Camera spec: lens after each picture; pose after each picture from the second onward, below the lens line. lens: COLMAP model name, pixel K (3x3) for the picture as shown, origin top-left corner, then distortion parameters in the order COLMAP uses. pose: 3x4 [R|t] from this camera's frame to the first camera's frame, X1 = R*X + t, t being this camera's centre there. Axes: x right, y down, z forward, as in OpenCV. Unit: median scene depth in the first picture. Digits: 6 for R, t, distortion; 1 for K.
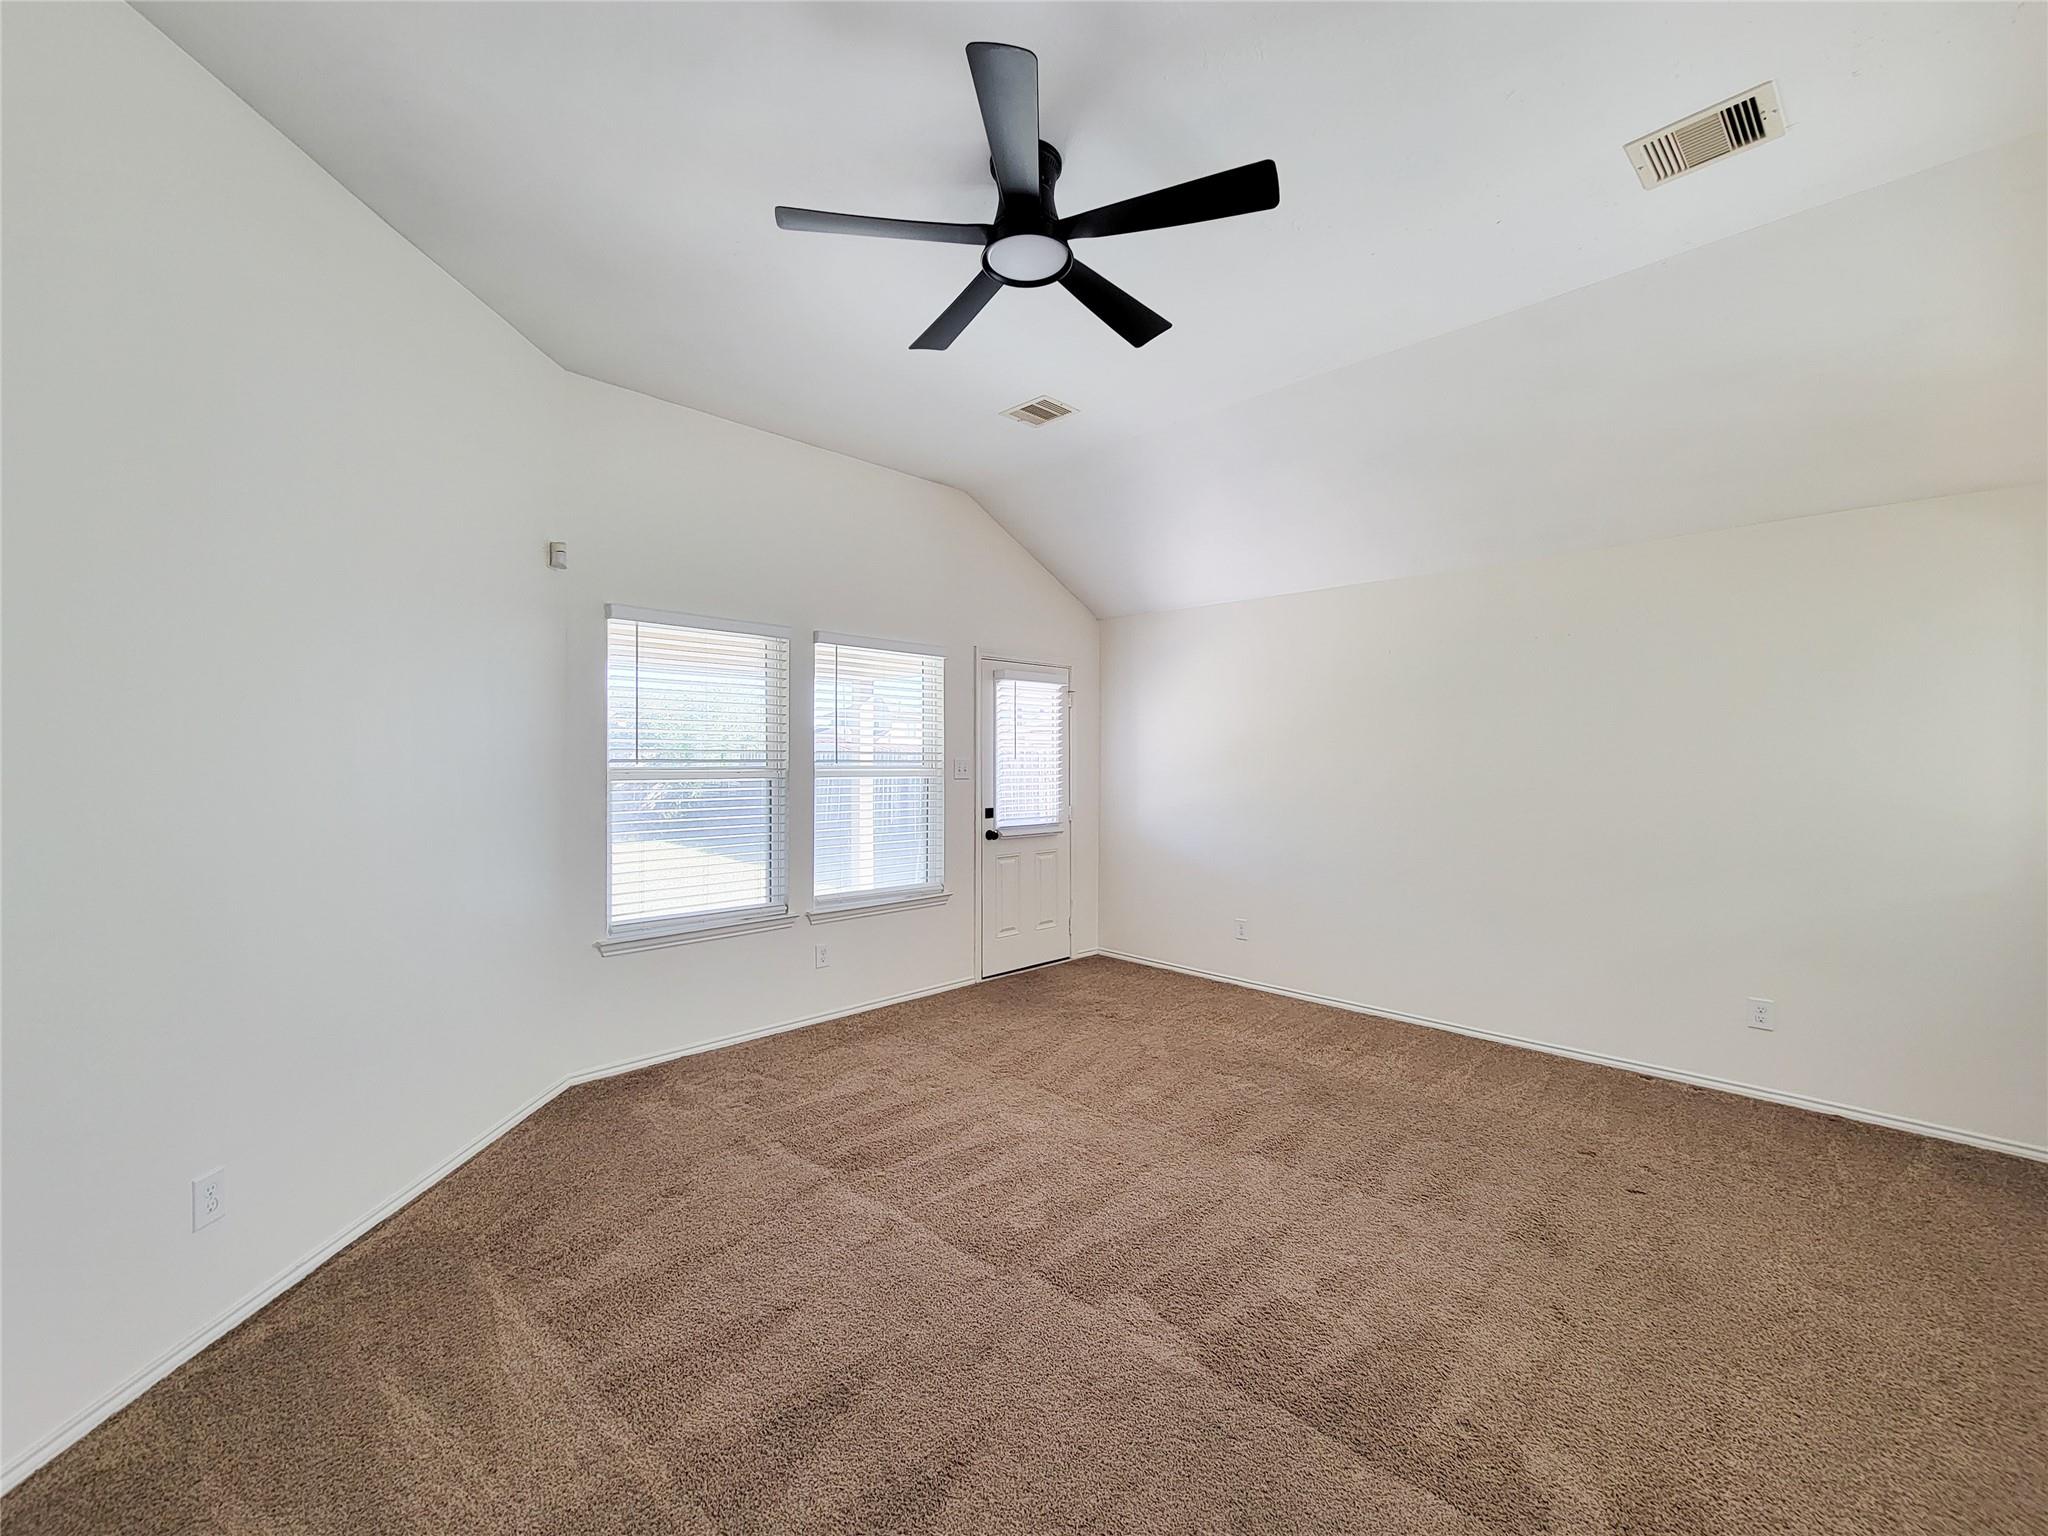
lens RADIAL K [[843.4, 0, 1020.0], [0, 843.4, 764.3], [0, 0, 1]] dist [0.007517, -0.005016]
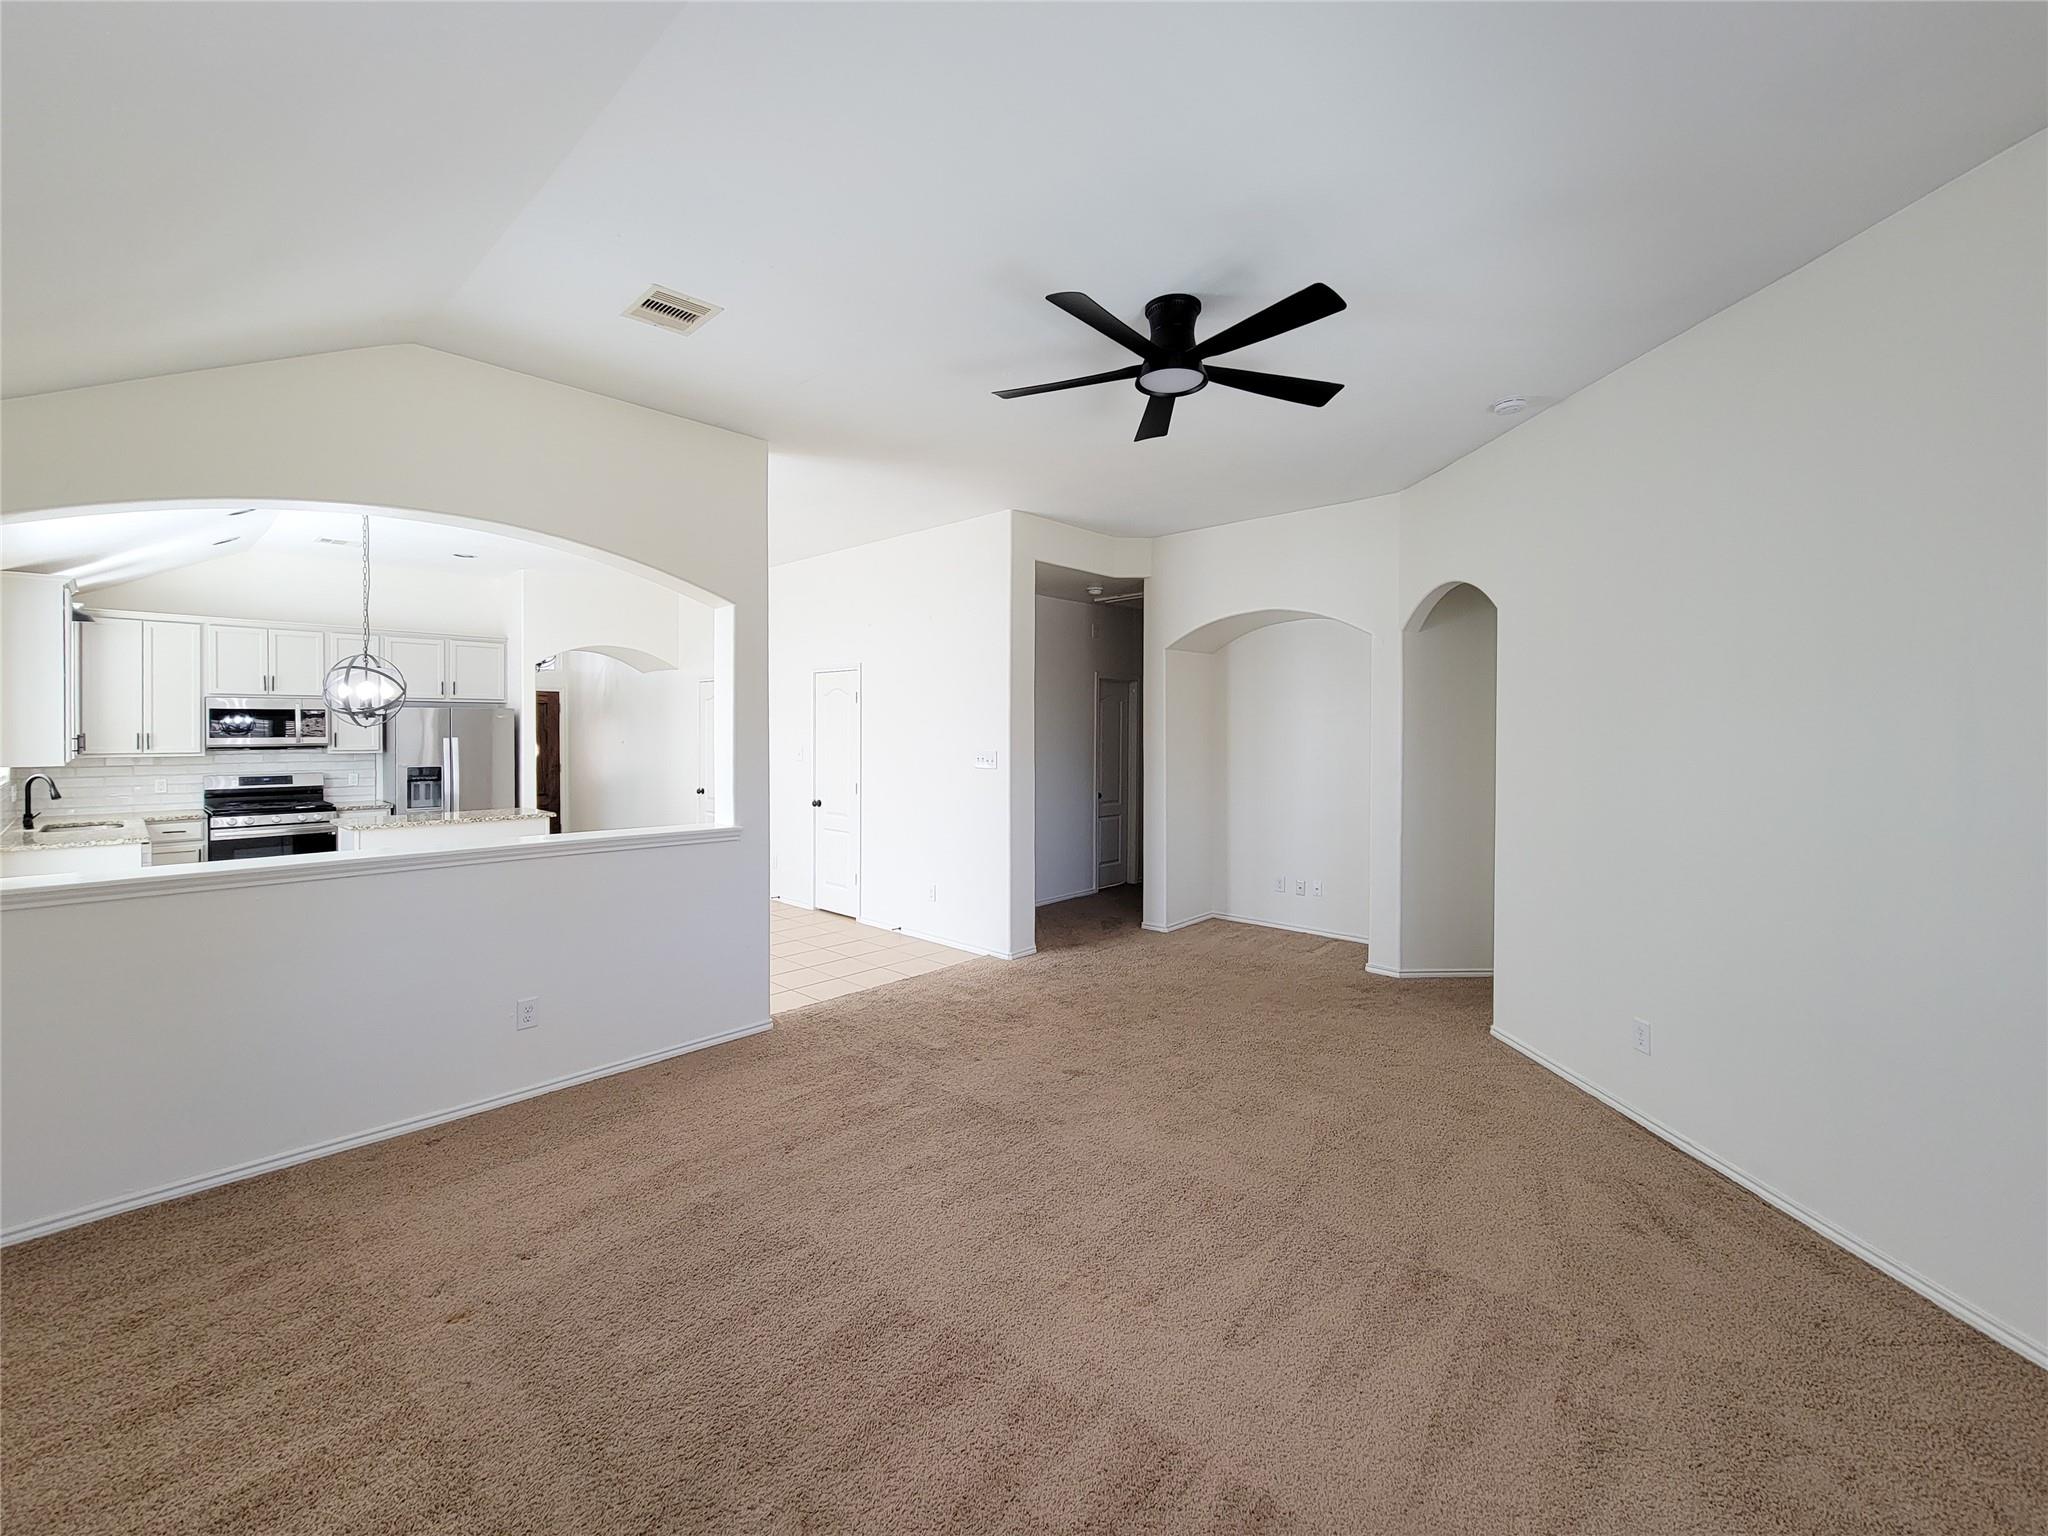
lens RADIAL K [[843.4, 0, 1007.0], [0, 843.4, 740.4], [0, 0, 1]] dist [0.007517, -0.005016]
pose [[-0.999724, -0.005467, -0.022830, 0.146650], [-0.006028, 0.999679, 0.024605, -0.043632], [0.022688, 0.024736, -0.999437, 1.186659]]
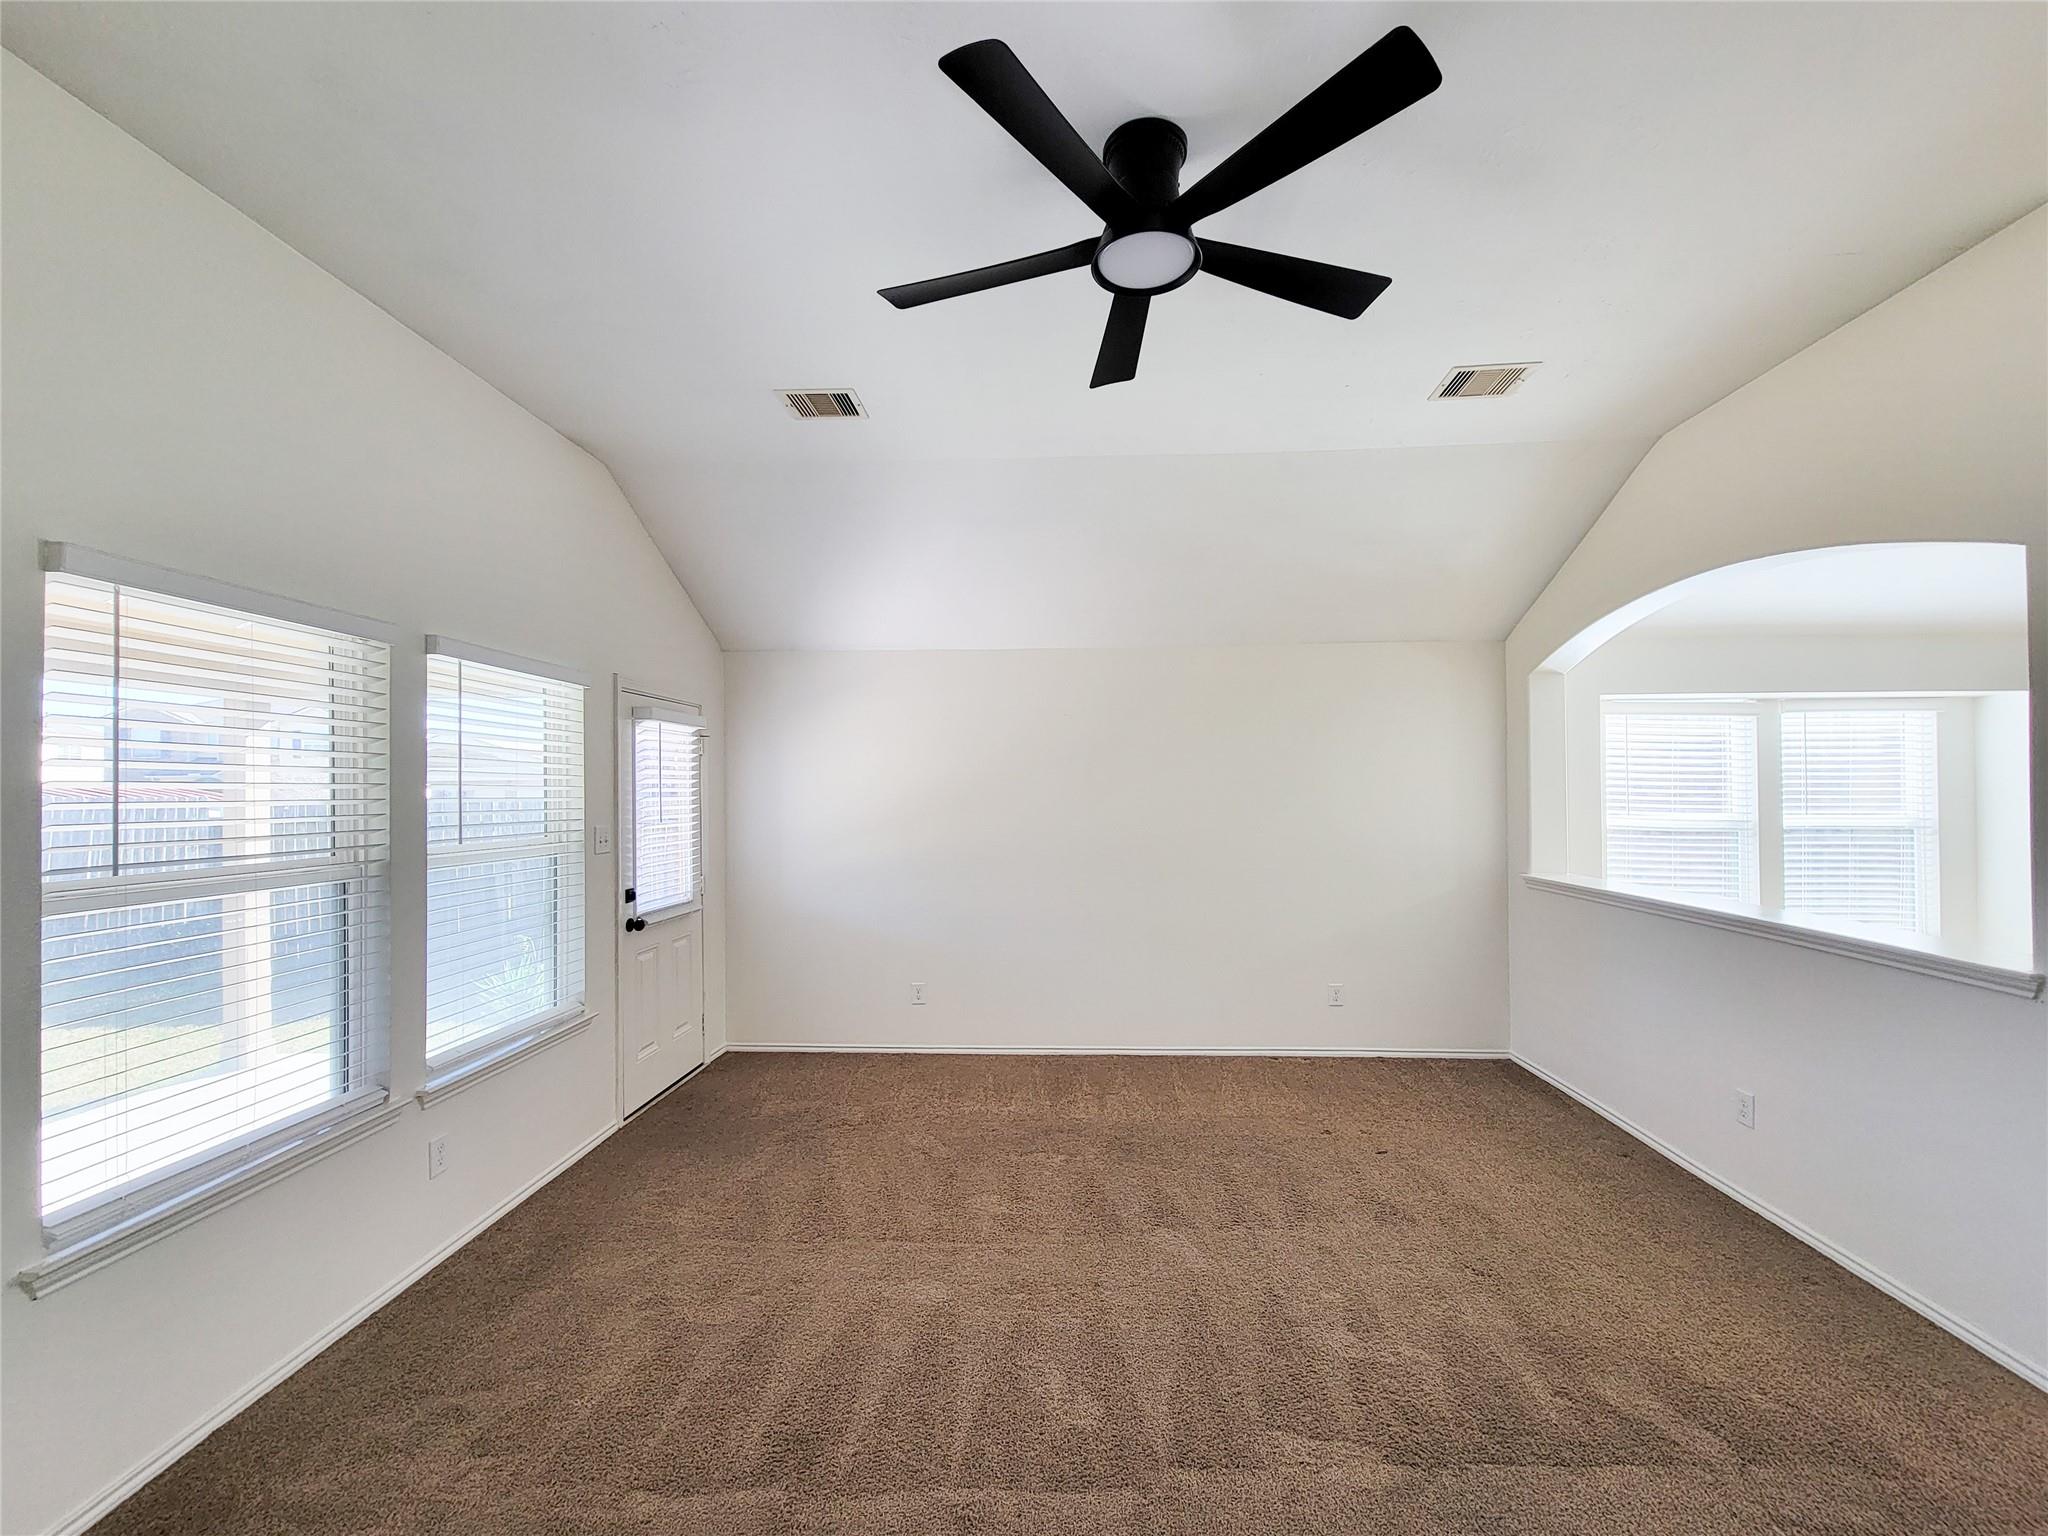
lens RADIAL K [[843.4, 0, 1034.9], [0, 843.4, 779.0], [0, 0, 1]] dist [0.007517, -0.005016]
pose [[0.736949, -0.000029, 0.675948, -0.339522], [0.015137, 0.999750, -0.016460, -0.034482], [-0.675779, 0.022362, 0.736765, 0.242844]]
